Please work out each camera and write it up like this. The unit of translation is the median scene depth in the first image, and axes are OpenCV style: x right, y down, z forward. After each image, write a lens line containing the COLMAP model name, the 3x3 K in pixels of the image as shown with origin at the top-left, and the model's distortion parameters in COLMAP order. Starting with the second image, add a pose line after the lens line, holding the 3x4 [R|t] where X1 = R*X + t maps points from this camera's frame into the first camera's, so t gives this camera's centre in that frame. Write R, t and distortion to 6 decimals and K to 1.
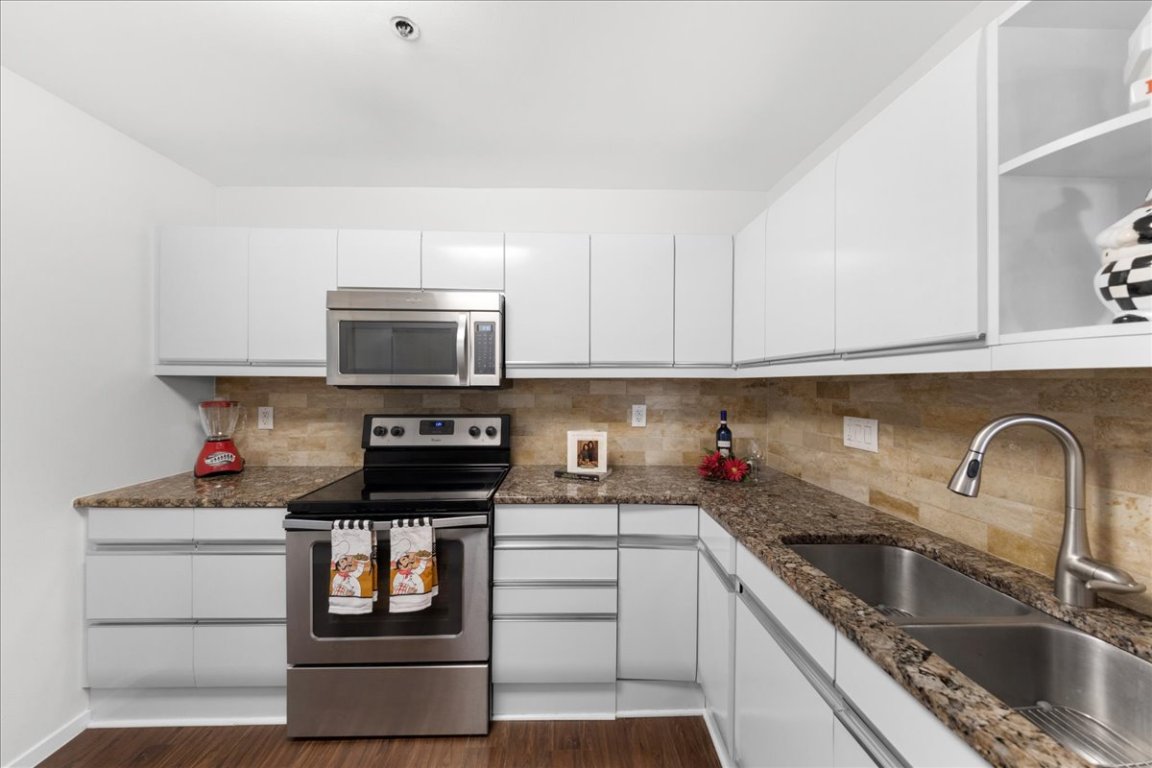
lens RADIAL K [[373.8, 0, 570.0], [0, 373.8, 384.4], [0, 0, 1]] dist [-0.000826, -0.000100]
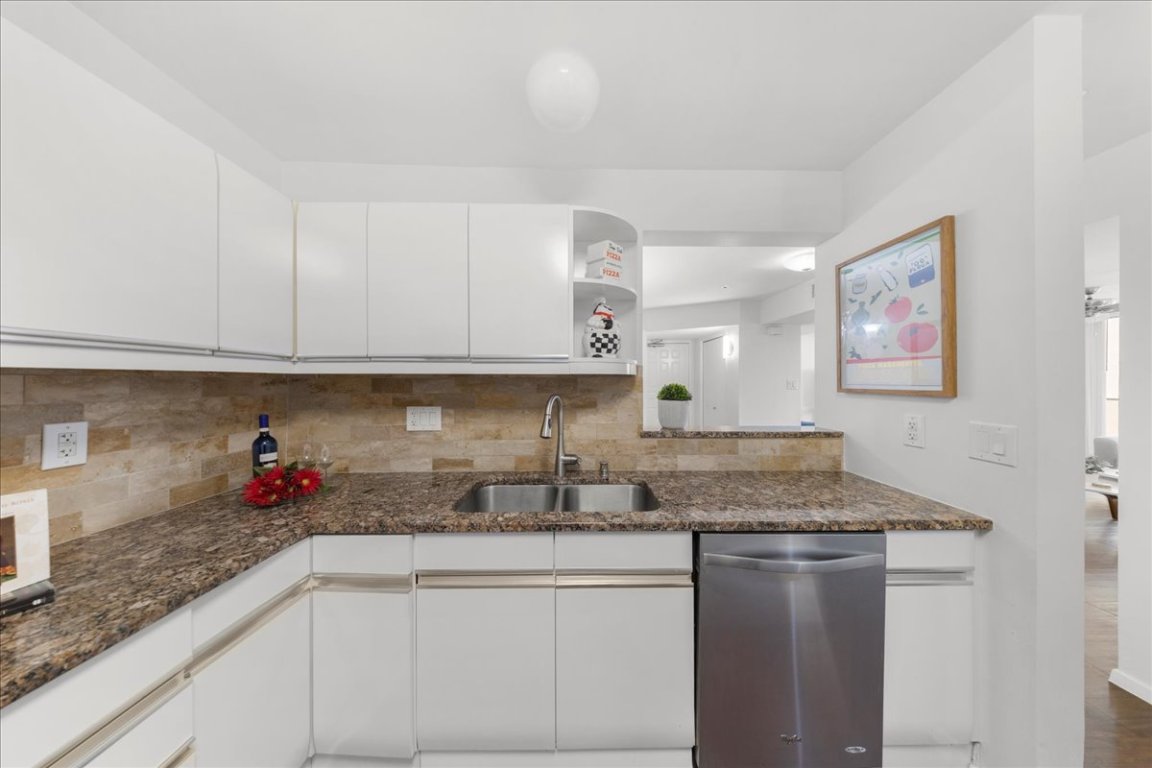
lens RADIAL K [[337.1, 0, 576.0], [0, 337.1, 384.0], [0, 0, 1]] dist [0.000177, -0.000007]
pose [[0.030133, -0.016848, 0.999404, -0.340691], [0.002720, 0.999856, 0.016774, -0.005965], [-0.999542, 0.002213, 0.030175, 0.404207]]
